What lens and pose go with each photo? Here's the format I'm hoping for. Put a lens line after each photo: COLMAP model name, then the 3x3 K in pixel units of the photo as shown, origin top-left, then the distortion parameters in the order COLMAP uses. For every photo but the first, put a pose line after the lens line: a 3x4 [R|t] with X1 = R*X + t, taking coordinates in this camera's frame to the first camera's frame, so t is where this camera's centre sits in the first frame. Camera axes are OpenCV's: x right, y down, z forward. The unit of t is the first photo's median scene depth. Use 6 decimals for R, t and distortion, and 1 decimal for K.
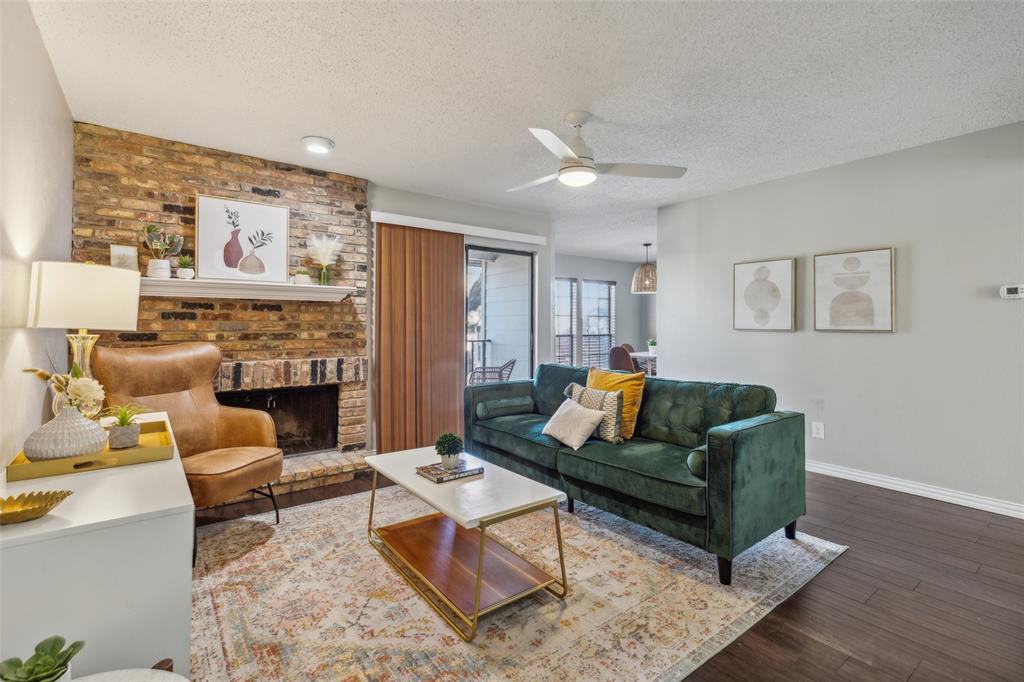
lens RADIAL K [[475.5, 0, 513.0], [0, 475.5, 325.7], [0, 0, 1]] dist [0.009427, -0.002520]
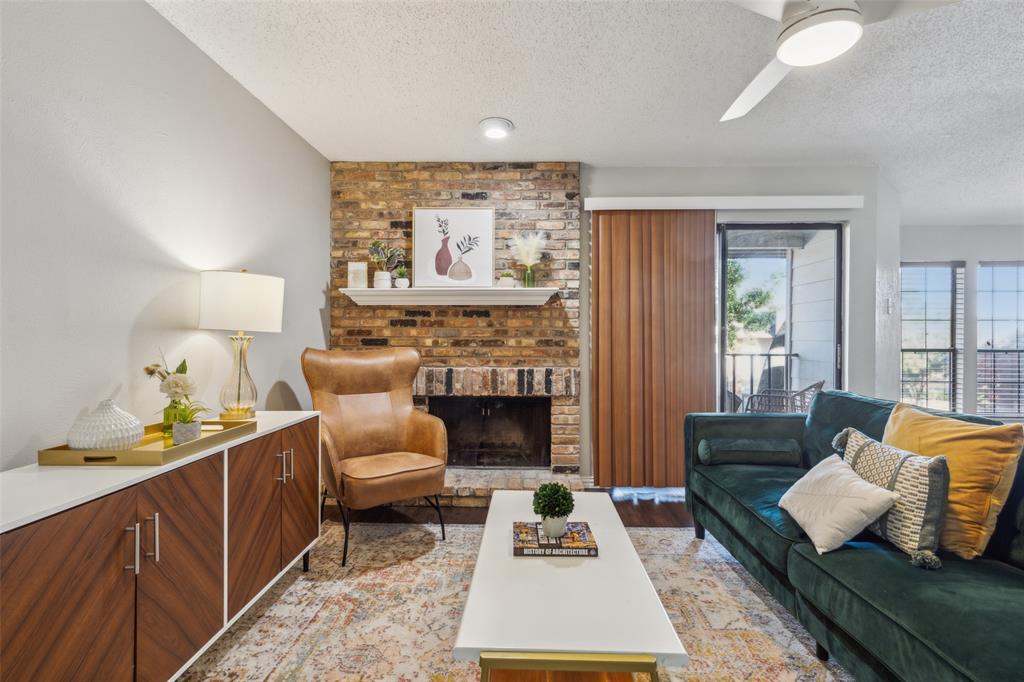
lens RADIAL K [[475.5, 0, 513.8], [0, 475.5, 343.7], [0, 0, 1]] dist [0.009427, -0.002520]
pose [[0.778448, 0.008790, -0.627648, 0.171521], [-0.001733, 0.999928, 0.011854, 0.012871], [0.627707, -0.008140, 0.778407, 0.304255]]
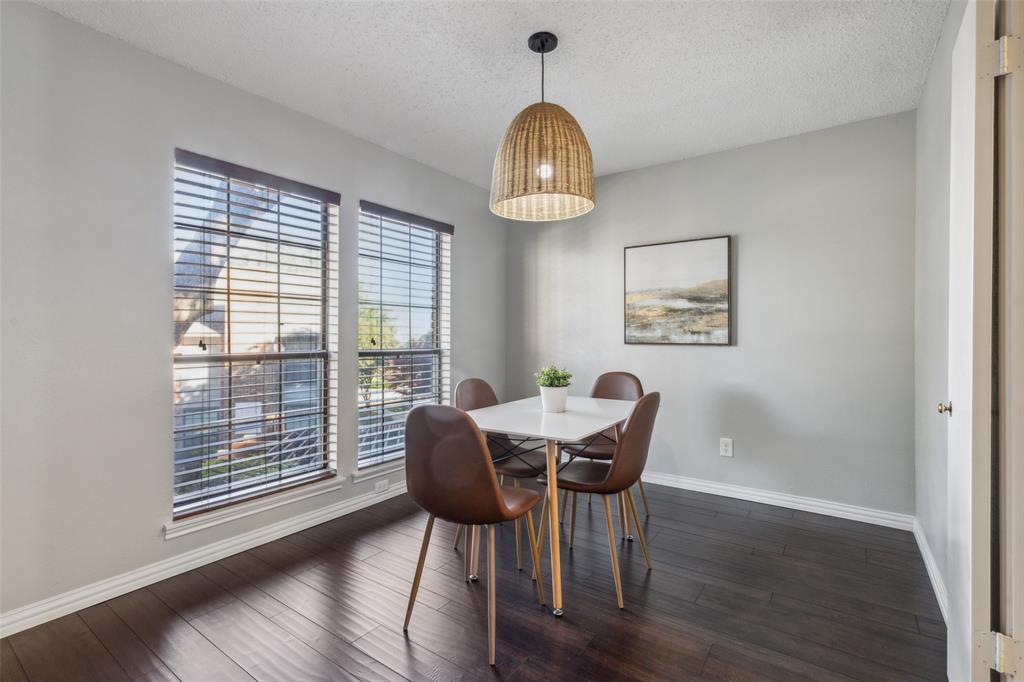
lens RADIAL K [[475.5, 0, 509.6], [0, 475.5, 343.5], [0, 0, 1]] dist [0.009427, -0.002520]
pose [[0.955956, -0.003866, 0.293484, 0.388869], [0.000288, 0.999925, 0.012236, 0.020909], [-0.293510, -0.011613, 0.955886, 1.602555]]
